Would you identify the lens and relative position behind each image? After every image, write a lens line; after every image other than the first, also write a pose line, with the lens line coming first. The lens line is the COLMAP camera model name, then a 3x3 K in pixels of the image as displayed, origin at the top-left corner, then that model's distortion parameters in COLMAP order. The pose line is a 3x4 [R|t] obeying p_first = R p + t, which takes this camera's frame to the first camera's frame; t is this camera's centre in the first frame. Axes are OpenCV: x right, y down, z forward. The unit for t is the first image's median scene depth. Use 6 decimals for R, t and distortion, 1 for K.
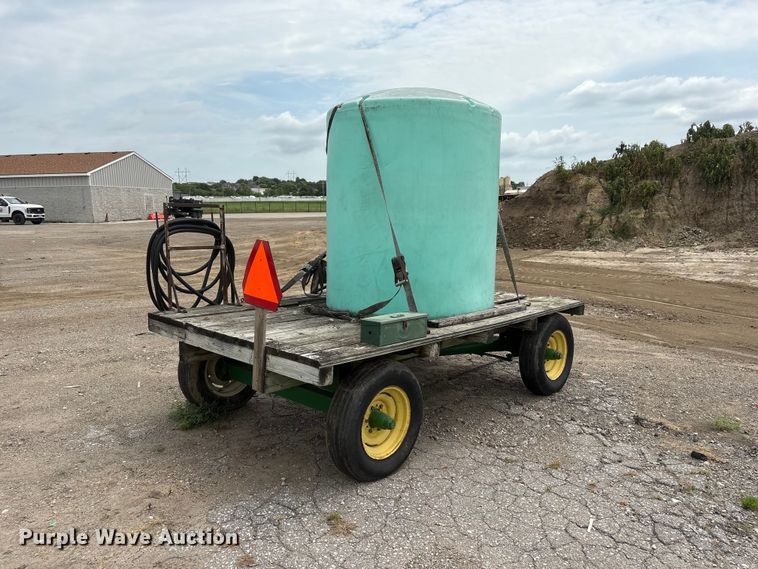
lens RADIAL K [[577.8, 0, 383.5], [0, 577.8, 287.0], [0, 0, 1]] dist [0.046715, -0.055056]
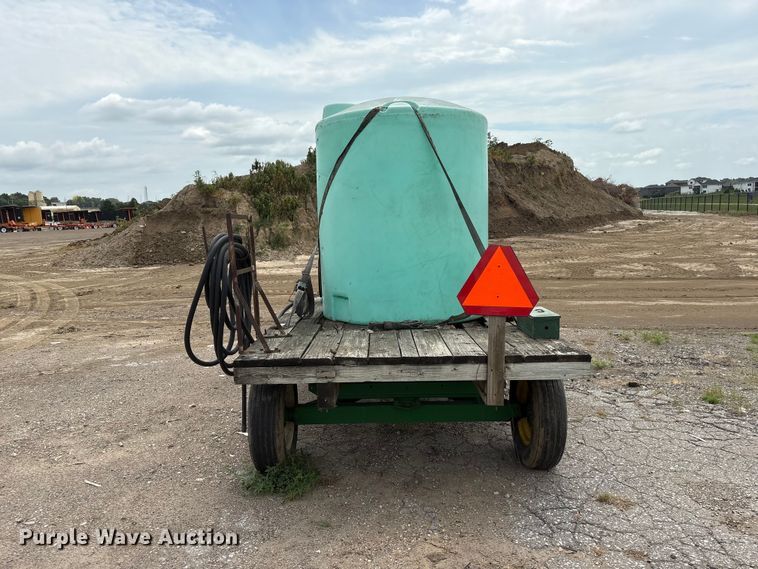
lens RADIAL K [[573.8, 0, 381.0], [0, 573.8, 288.7], [0, 0, 1]] dist [0.047509, -0.057528]
pose [[0.736358, -0.102597, 0.668768, -0.165488], [0.117990, 0.992762, 0.022387, -0.009051], [-0.666224, 0.062423, 0.743134, 0.071139]]
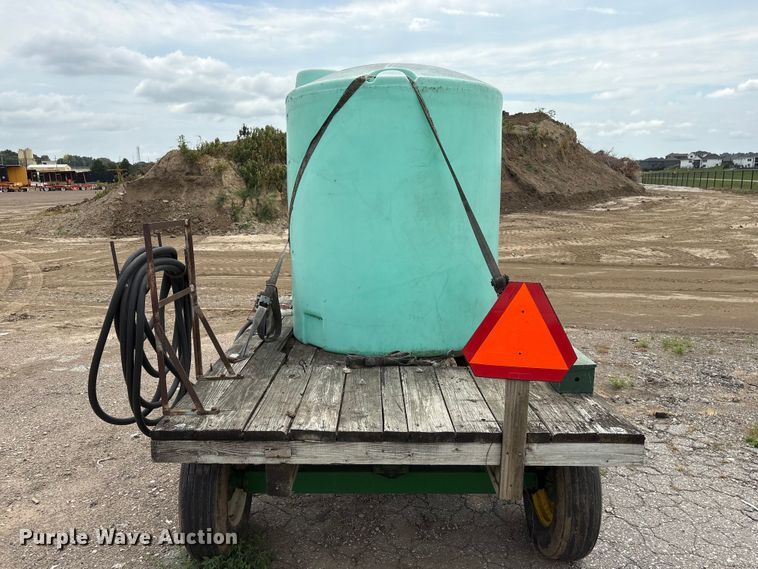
lens RADIAL K [[573.8, 0, 381.0], [0, 573.8, 288.7], [0, 0, 1]] dist [0.047509, -0.057528]
pose [[0.732249, -0.124304, 0.669597, -0.130122], [0.095675, 0.992227, 0.079571, -0.023790], [-0.674283, 0.005798, 0.738450, 0.102421]]
